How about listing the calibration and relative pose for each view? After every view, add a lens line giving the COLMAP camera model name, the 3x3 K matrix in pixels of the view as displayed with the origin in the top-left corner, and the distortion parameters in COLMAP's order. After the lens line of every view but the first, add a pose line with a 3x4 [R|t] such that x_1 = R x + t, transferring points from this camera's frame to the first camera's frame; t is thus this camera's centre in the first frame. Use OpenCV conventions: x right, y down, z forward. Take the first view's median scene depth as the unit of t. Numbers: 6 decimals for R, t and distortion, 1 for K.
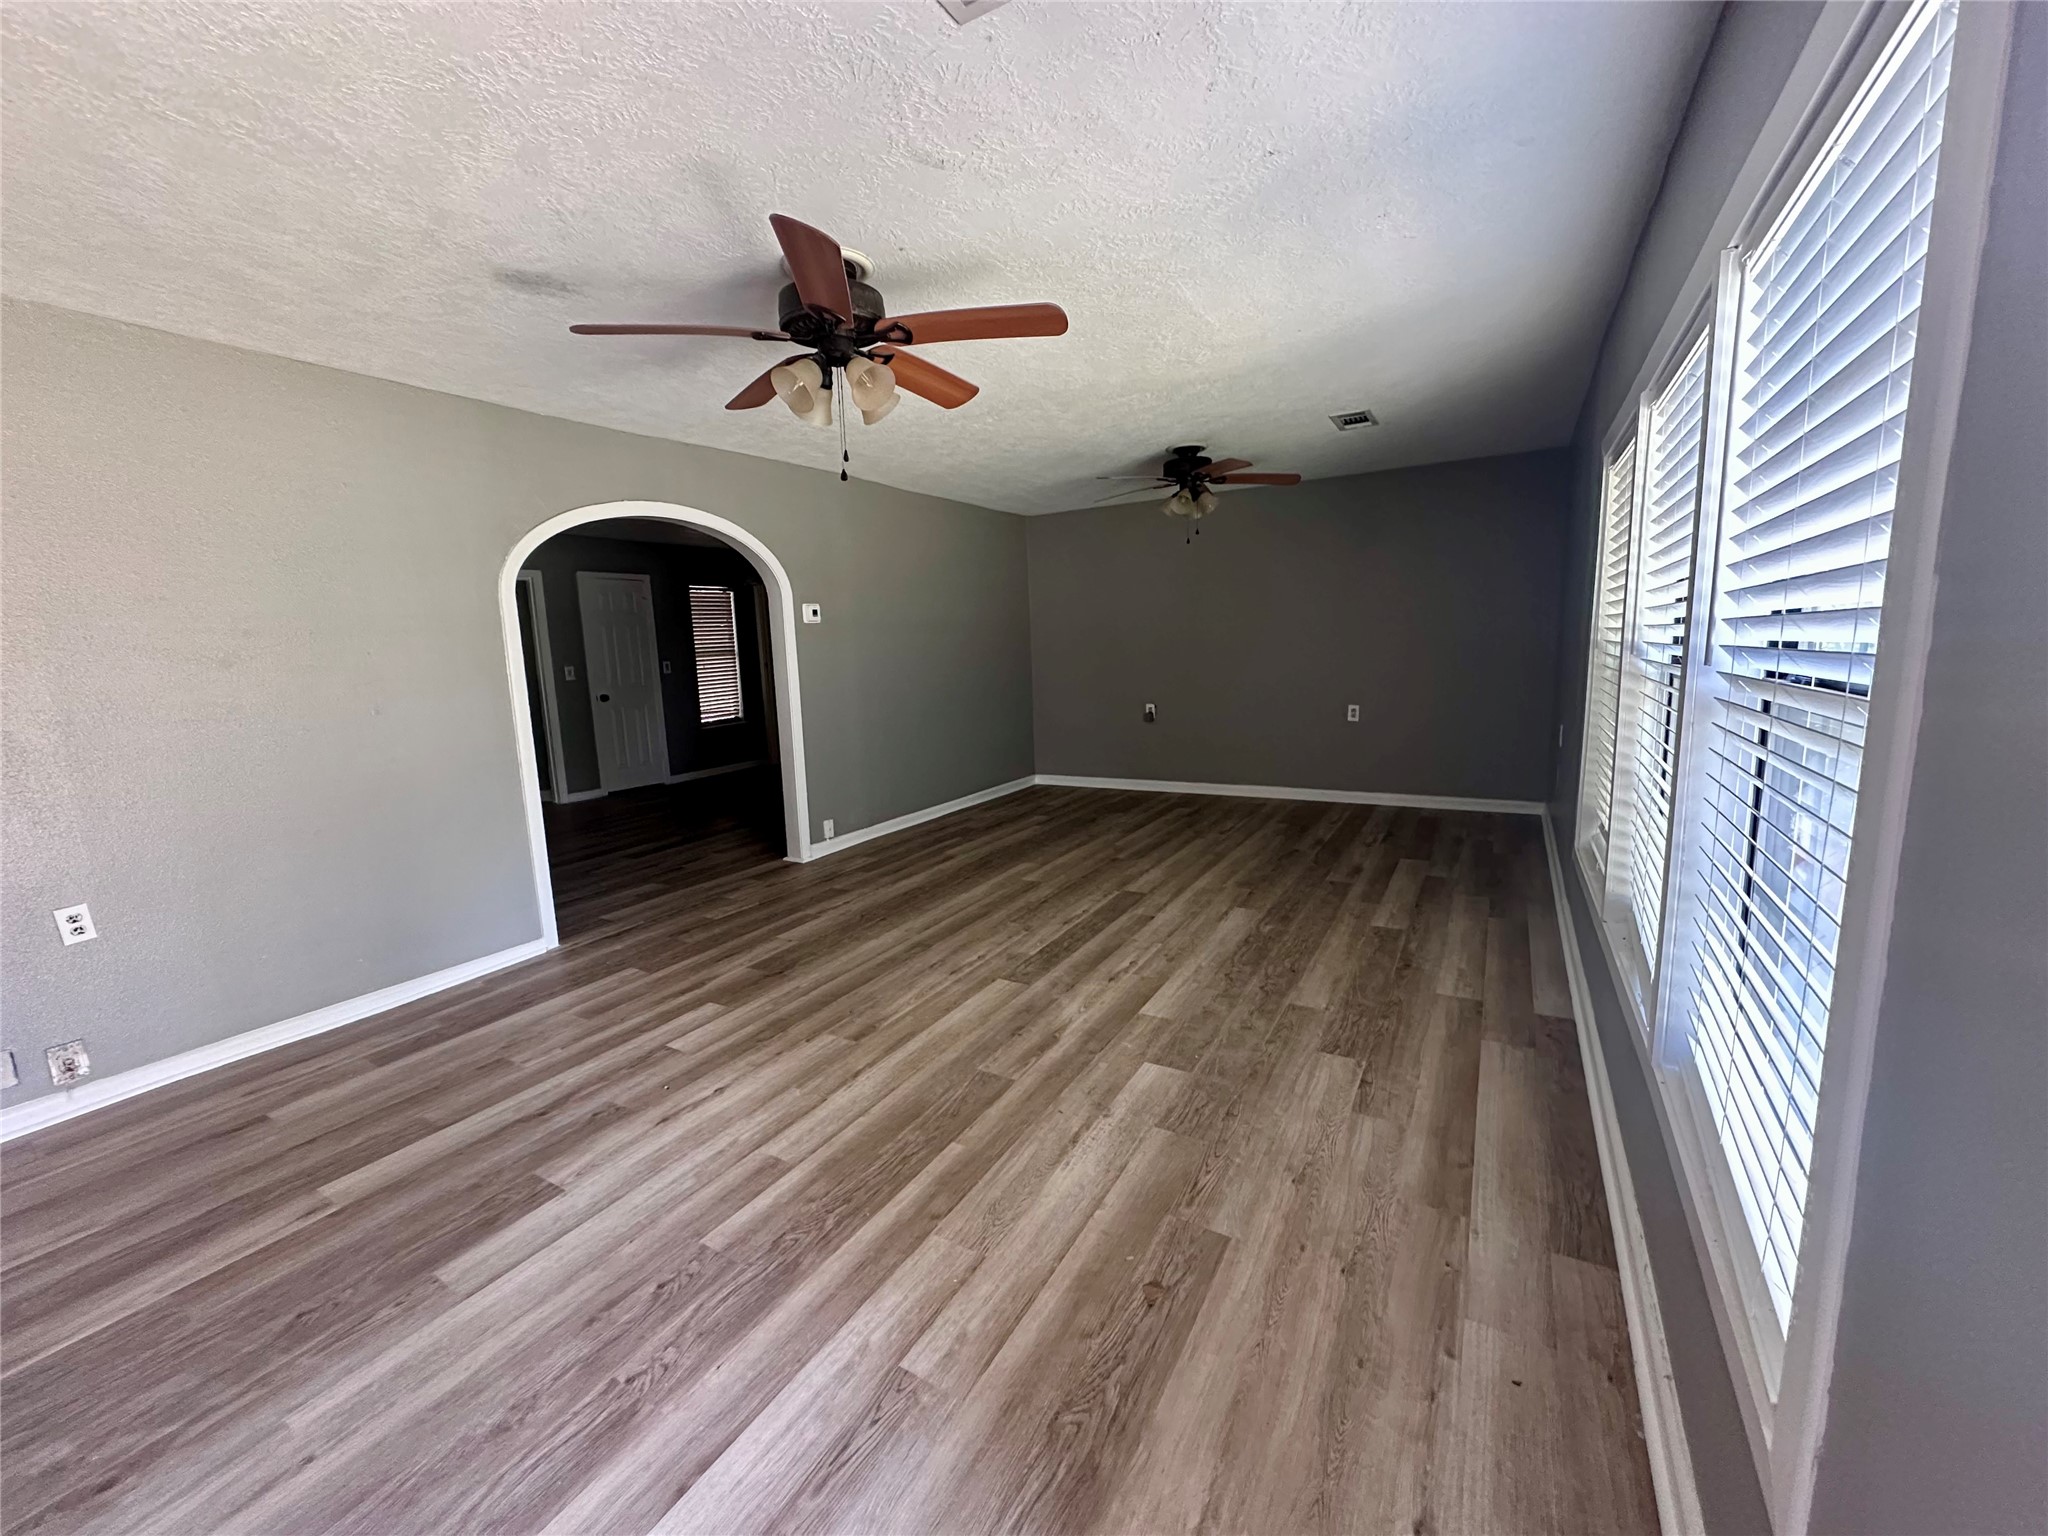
lens RADIAL K [[813.1, 0, 1024.0], [0, 813.1, 768.0], [0, 0, 1]] dist [0.002348, 0.000108]
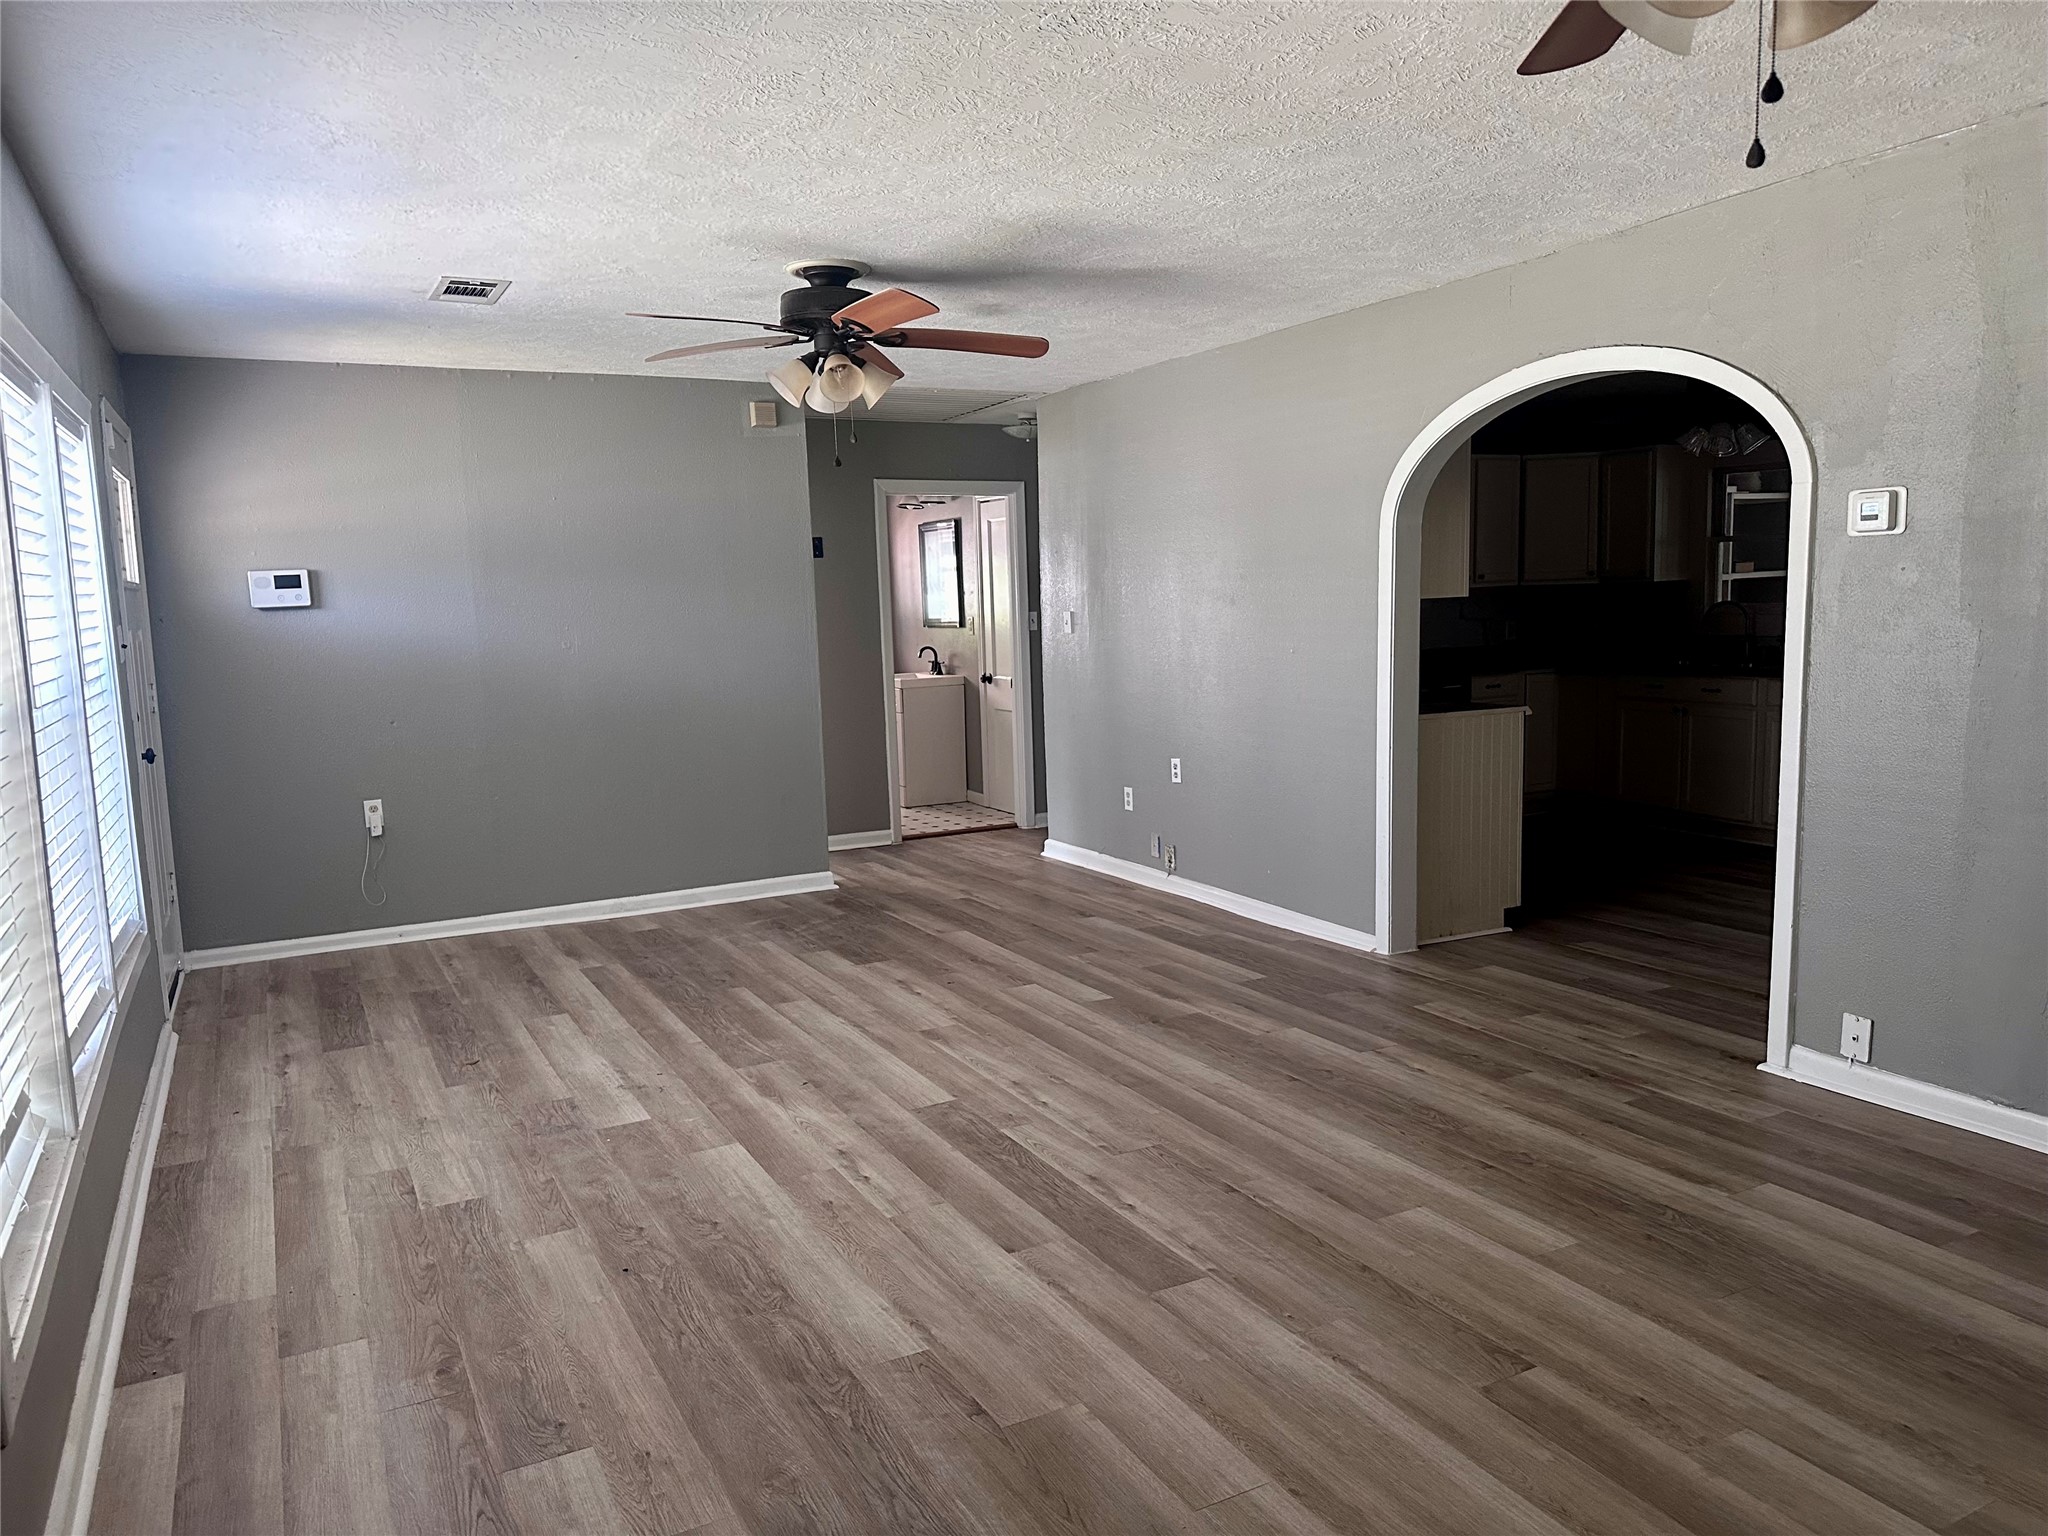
lens RADIAL K [[1399.0, 0, 1024.0], [0, 1399.0, 768.0], [0, 0, 1]] dist [0.160195, -0.283832]
pose [[-0.519903, 0.154798, -0.840082, 0.926273], [-0.085629, 0.969046, 0.231554, -0.308747], [0.849923, 0.192321, -0.490555, 1.605203]]
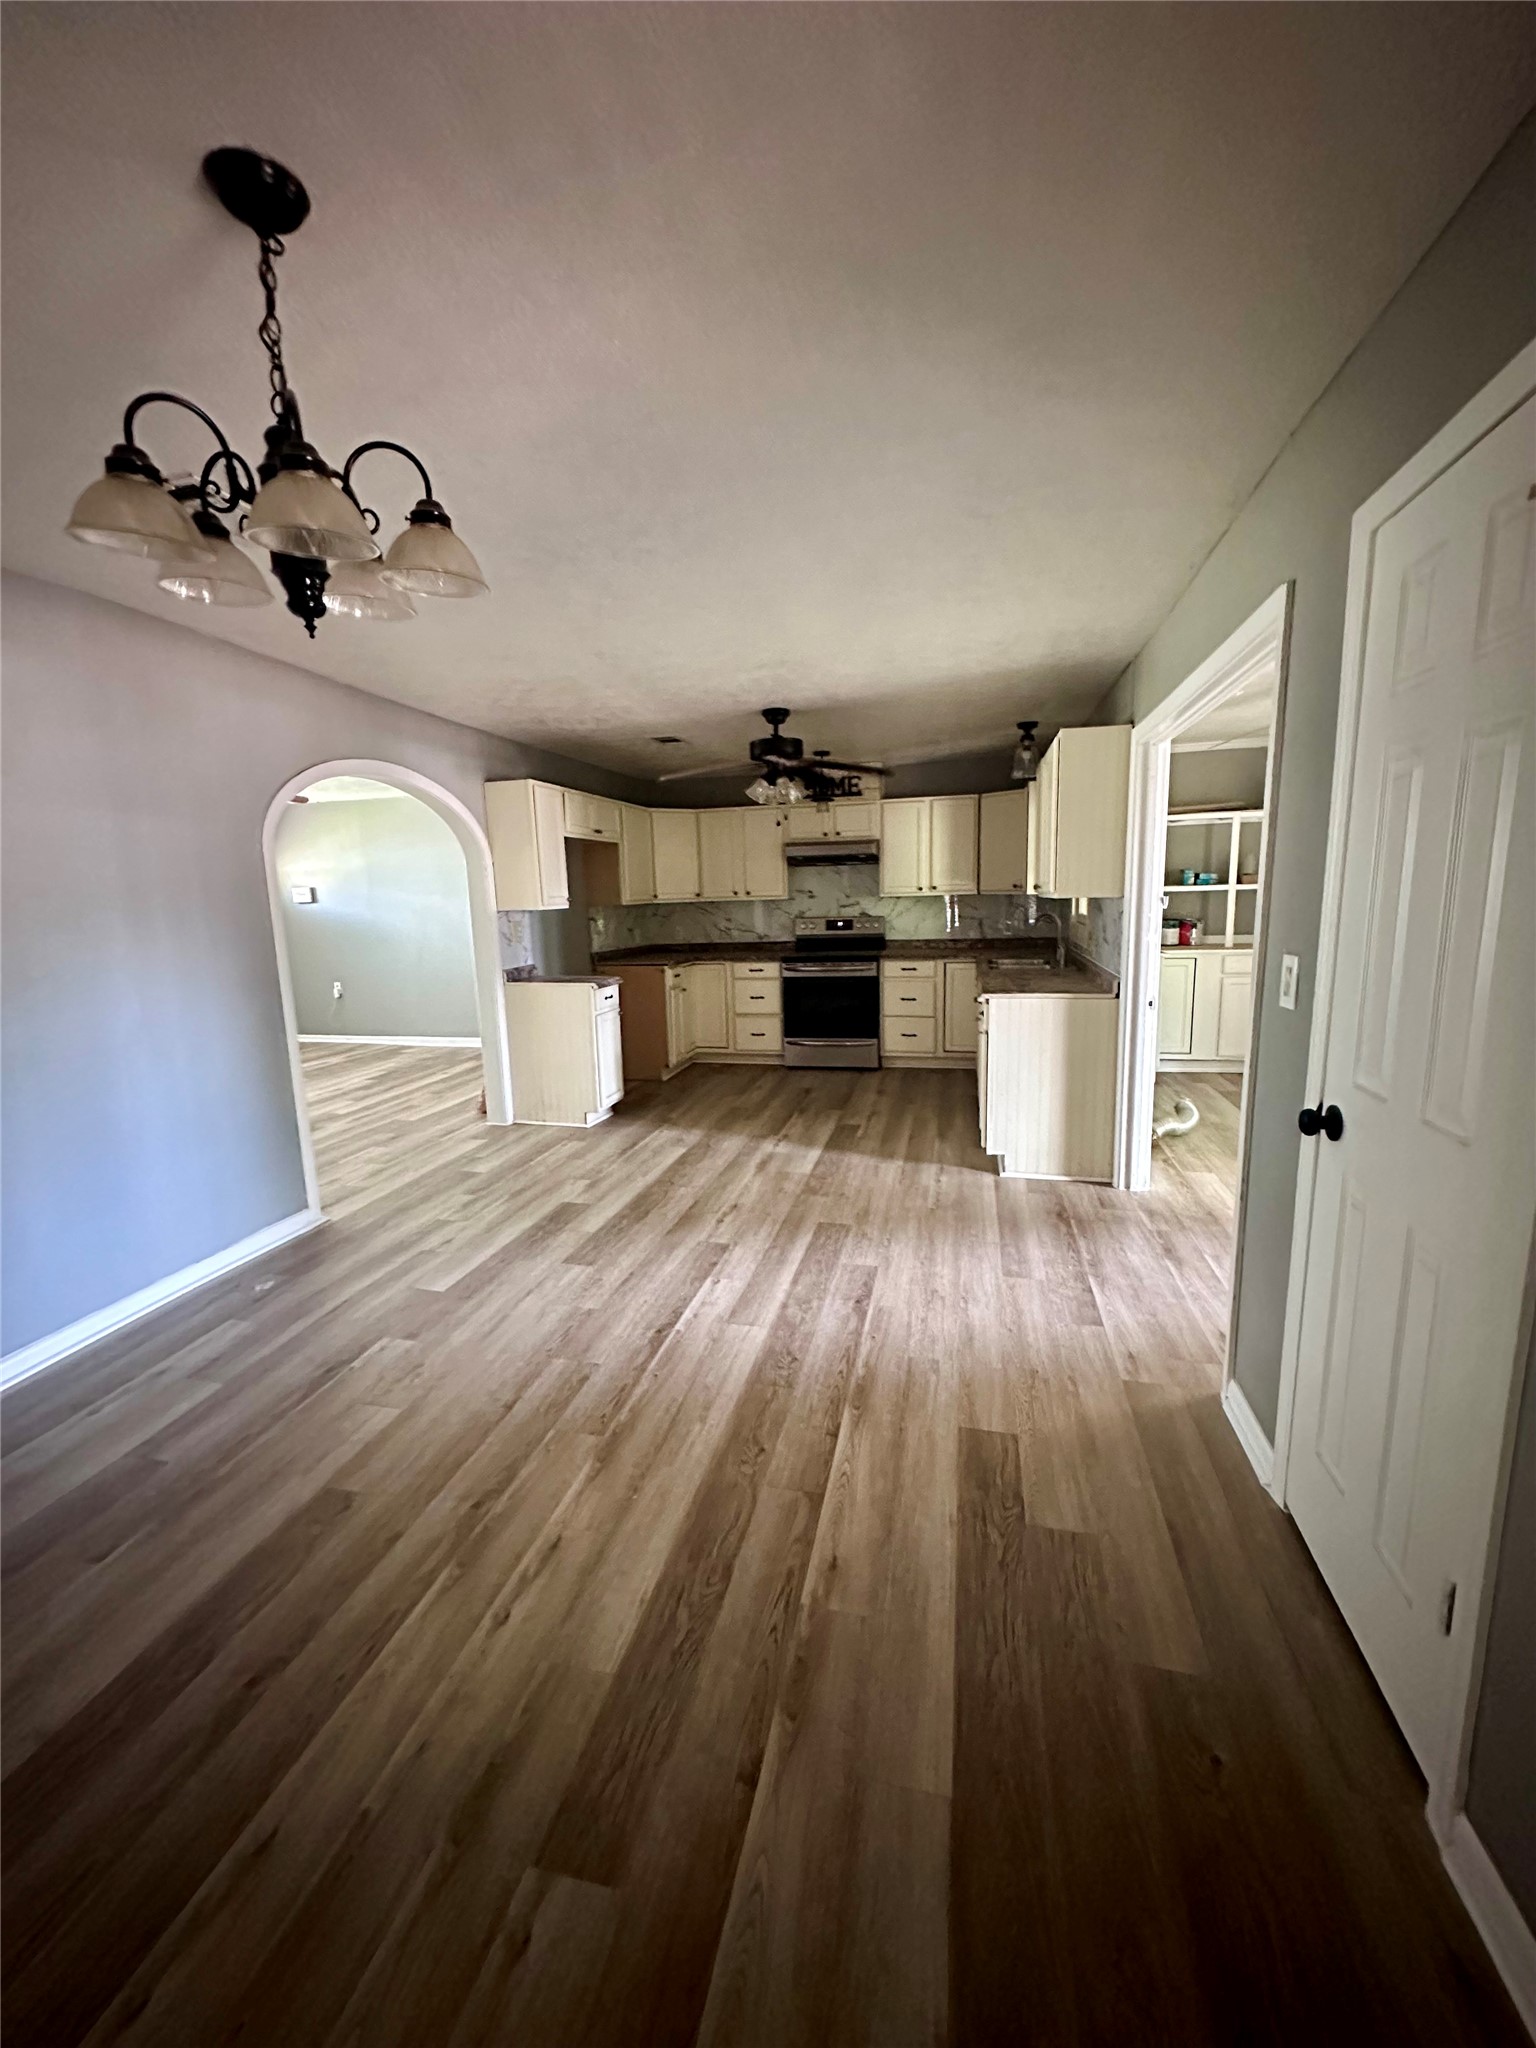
lens RADIAL K [[813.1, 0, 768.0], [0, 813.1, 1024.0], [0, 0, 1]] dist [0.002348, 0.000108]
pose [[-0.955897, 0.102850, -0.275106, -0.783099], [0.012526, 0.950105, 0.311680, -0.425005], [0.293436, 0.294488, -0.909490, 2.759741]]
